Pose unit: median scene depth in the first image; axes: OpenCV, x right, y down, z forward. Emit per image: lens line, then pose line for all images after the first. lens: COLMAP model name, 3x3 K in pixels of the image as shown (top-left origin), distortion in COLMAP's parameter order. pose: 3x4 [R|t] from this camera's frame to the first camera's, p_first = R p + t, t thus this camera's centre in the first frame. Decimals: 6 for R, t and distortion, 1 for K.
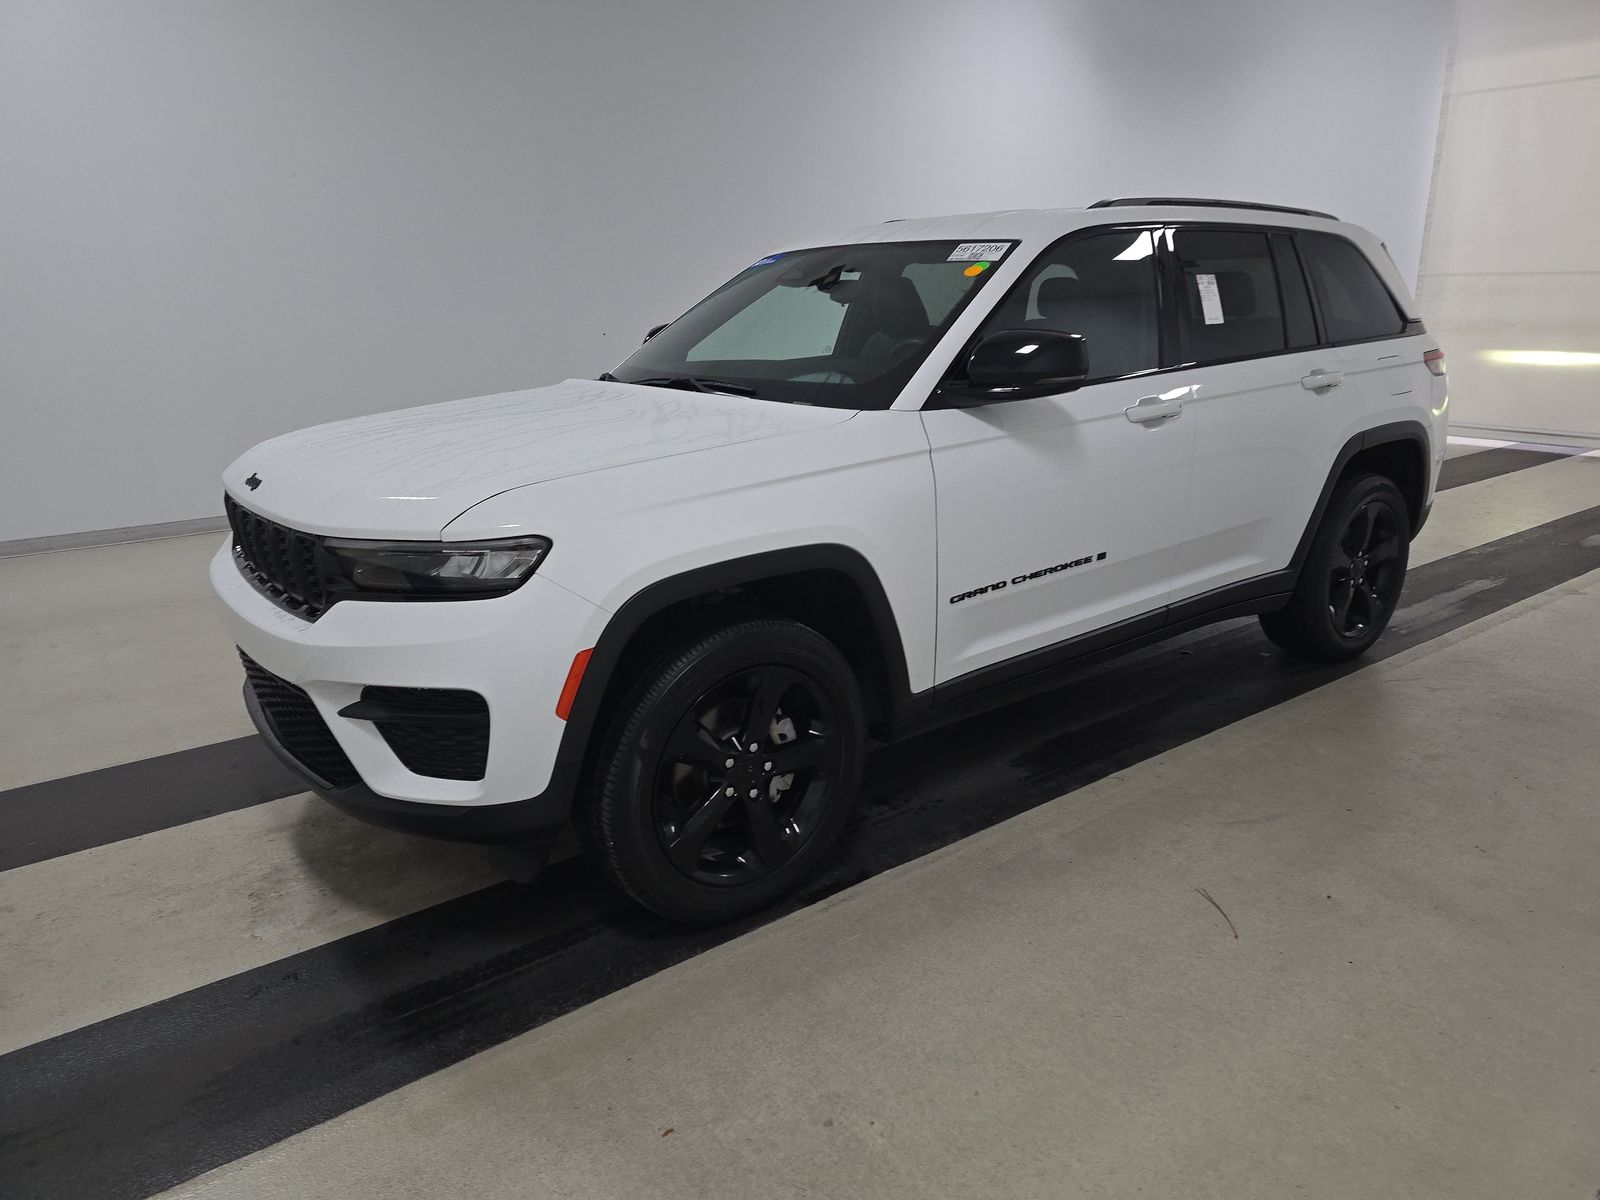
lens RADIAL K [[1096.6, 0, 806.7], [0, 1096.6, 603.7], [0, 0, 1]] dist [-0.001487, -0.002276]
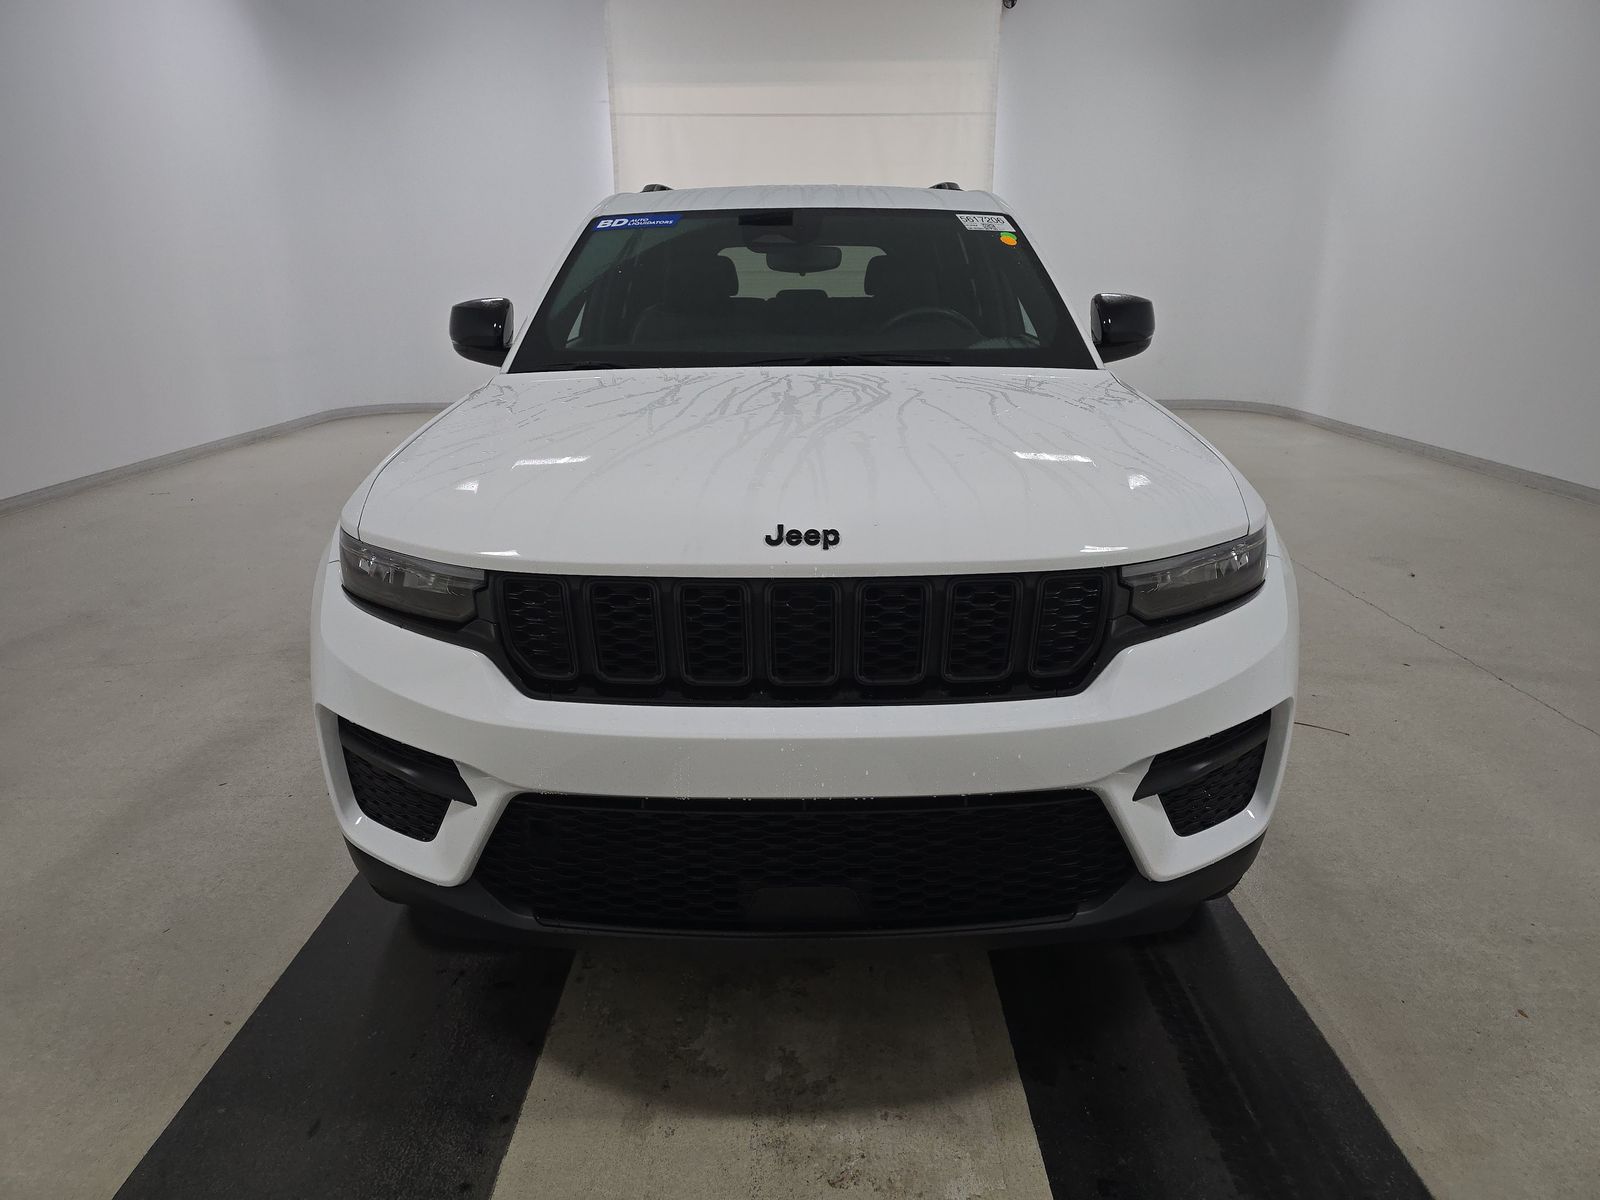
lens RADIAL K [[1096.6, 0, 806.7], [0, 1096.6, 603.7], [0, 0, 1]] dist [-0.001487, -0.002276]
pose [[0.600773, -0.208531, 0.771743, -0.855780], [0.209577, 0.972698, 0.099683, -0.114424], [-0.771459, 0.101853, 0.628073, 0.534387]]
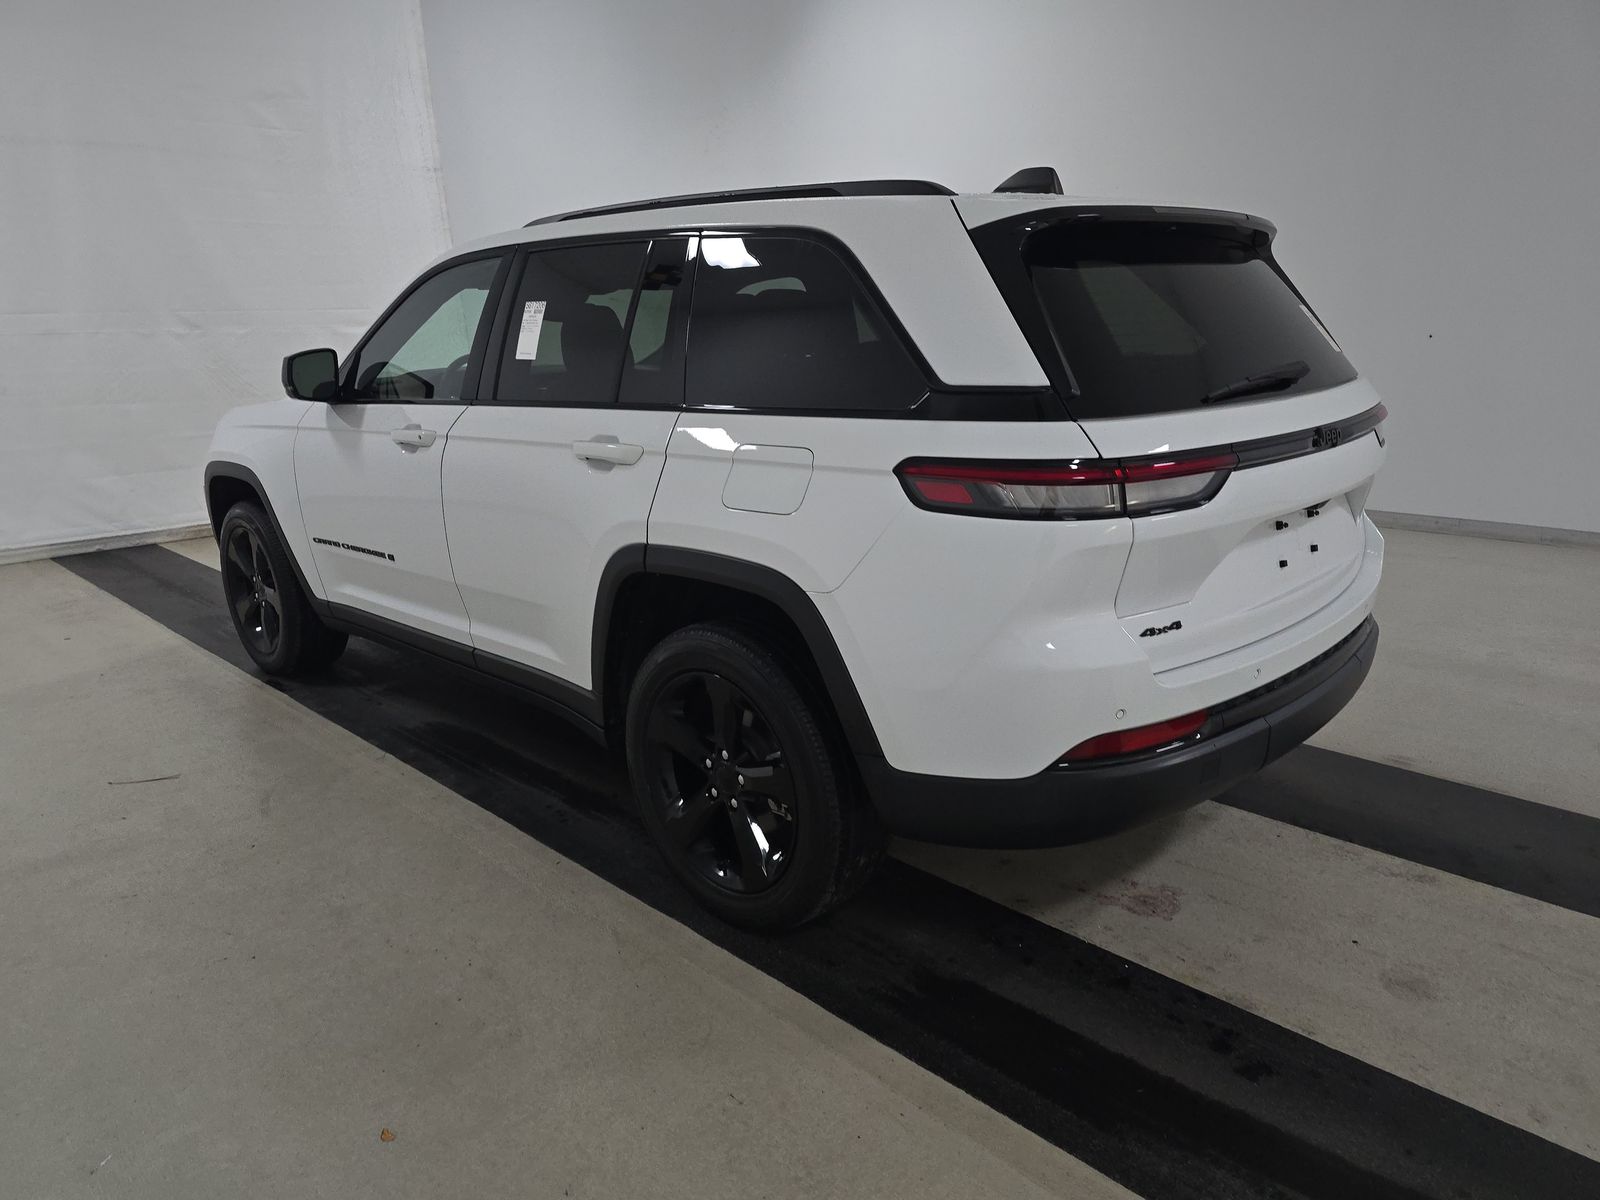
lens RADIAL K [[1096.6, 0, 806.7], [0, 1096.6, 603.7], [0, 0, 1]] dist [-0.001487, -0.002276]
pose [[0.166485, 0.282292, -0.944772, 1.549562], [-0.257338, 0.937377, 0.234736, -0.407253], [0.951872, 0.204046, 0.228703, 1.282644]]
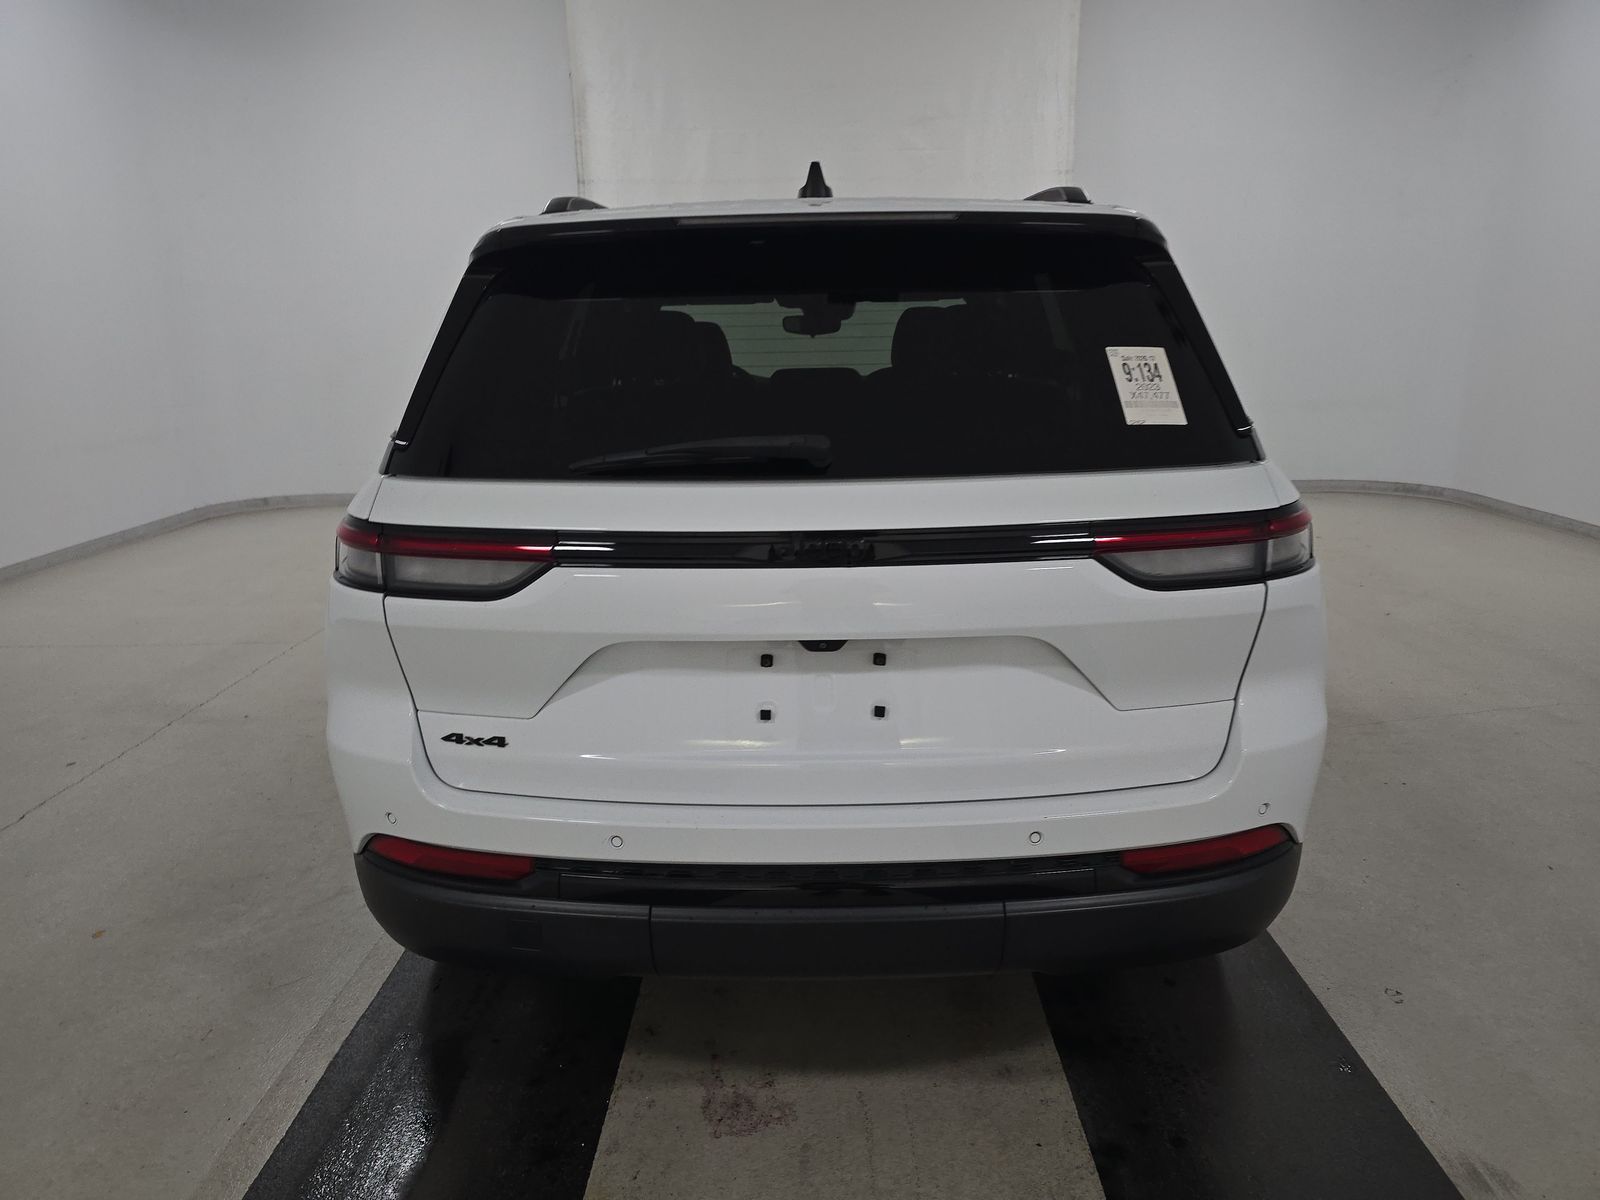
lens RADIAL K [[1106.8, 0, 802.5], [0, 1106.8, 595.5], [0, 0, 1]] dist [0.001485, -0.000370]
pose [[-0.608445, 0.231858, -0.758971, 1.393605], [-0.182679, 0.889766, 0.418263, -0.522411], [0.772284, 0.393139, -0.499018, 1.684915]]
